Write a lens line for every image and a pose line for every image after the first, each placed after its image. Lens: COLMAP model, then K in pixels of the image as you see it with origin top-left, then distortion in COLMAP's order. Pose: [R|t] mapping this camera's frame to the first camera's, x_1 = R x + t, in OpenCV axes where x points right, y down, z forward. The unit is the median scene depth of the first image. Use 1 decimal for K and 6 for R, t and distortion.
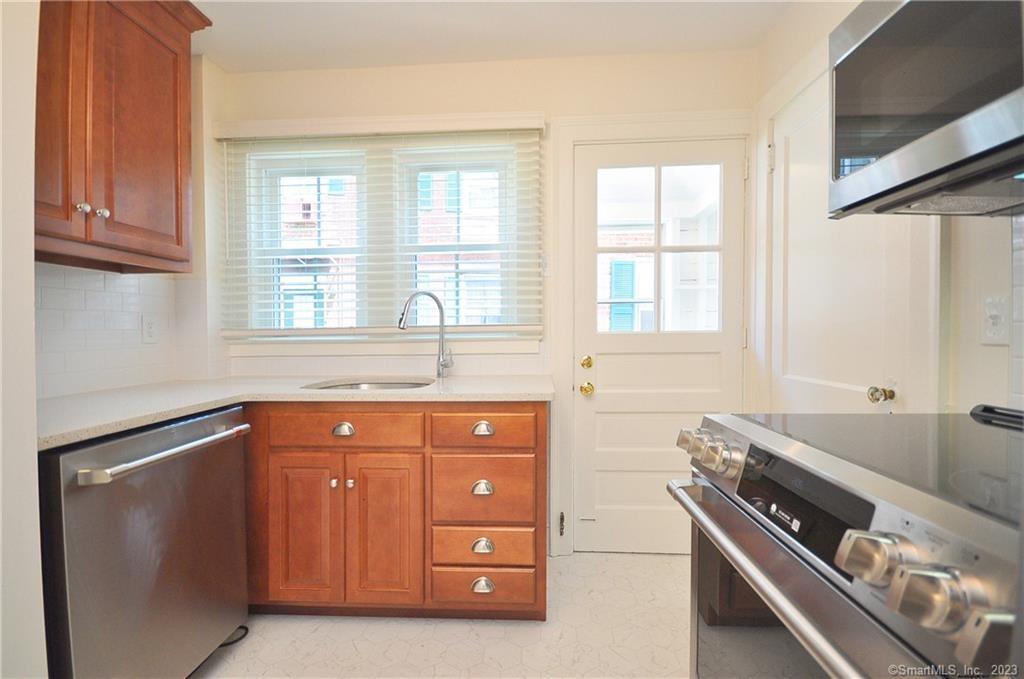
lens RADIAL K [[457.6, 0, 507.5], [0, 457.6, 349.3], [0, 0, 1]] dist [0.001912, 0.000269]
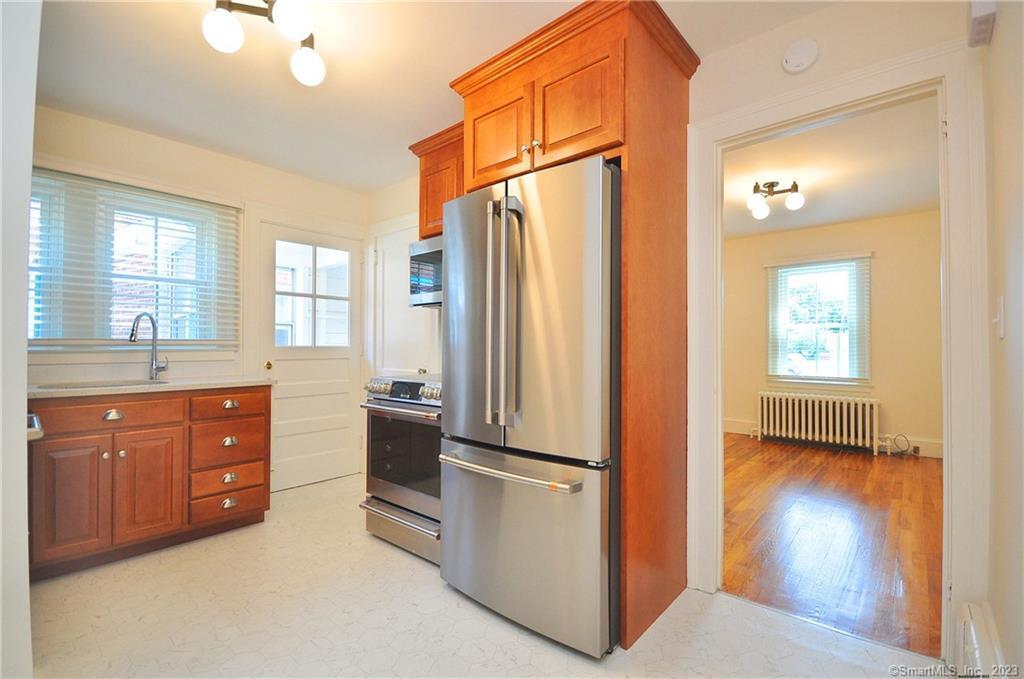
lens RADIAL K [[455.4, 0, 511.6], [0, 455.4, 347.4], [0, 0, 1]] dist [-0.001642, -0.000356]
pose [[0.630265, 0.006983, 0.776349, -0.559037], [0.023666, 0.999322, -0.028201, 0.033854], [-0.776019, 0.036147, 0.629672, -0.651101]]
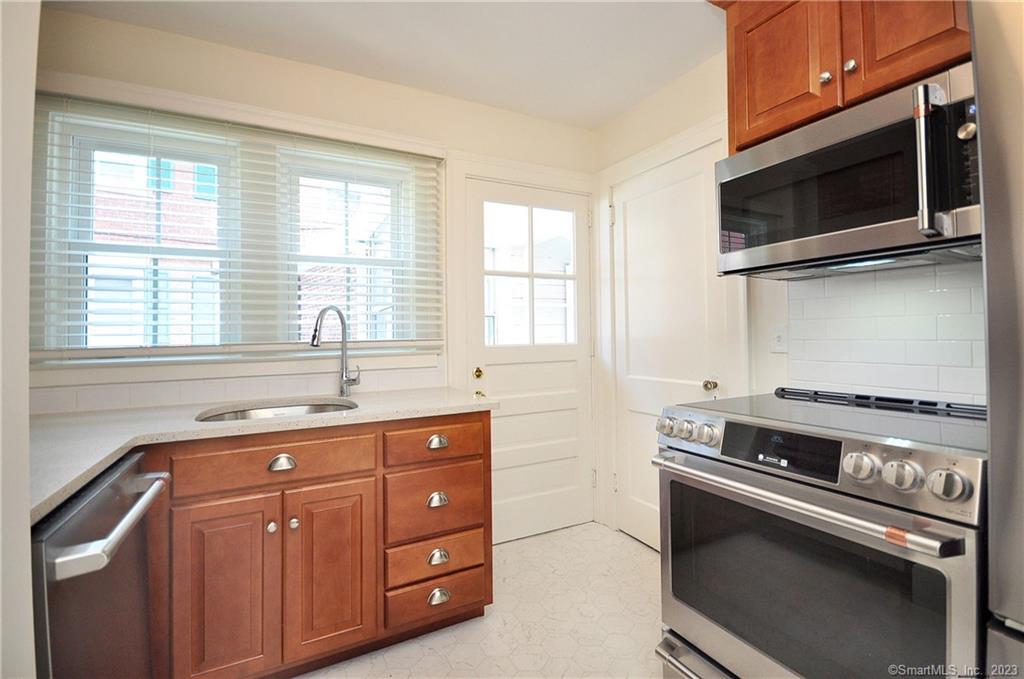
lens RADIAL K [[456.1, 0, 516.7], [0, 456.1, 337.7], [0, 0, 1]] dist [-0.000657, -0.000365]
pose [[0.861260, -0.007351, 0.508111, -0.349585], [0.029820, 0.998903, -0.036095, -0.016992], [-0.507288, 0.046239, 0.860535, 0.005877]]
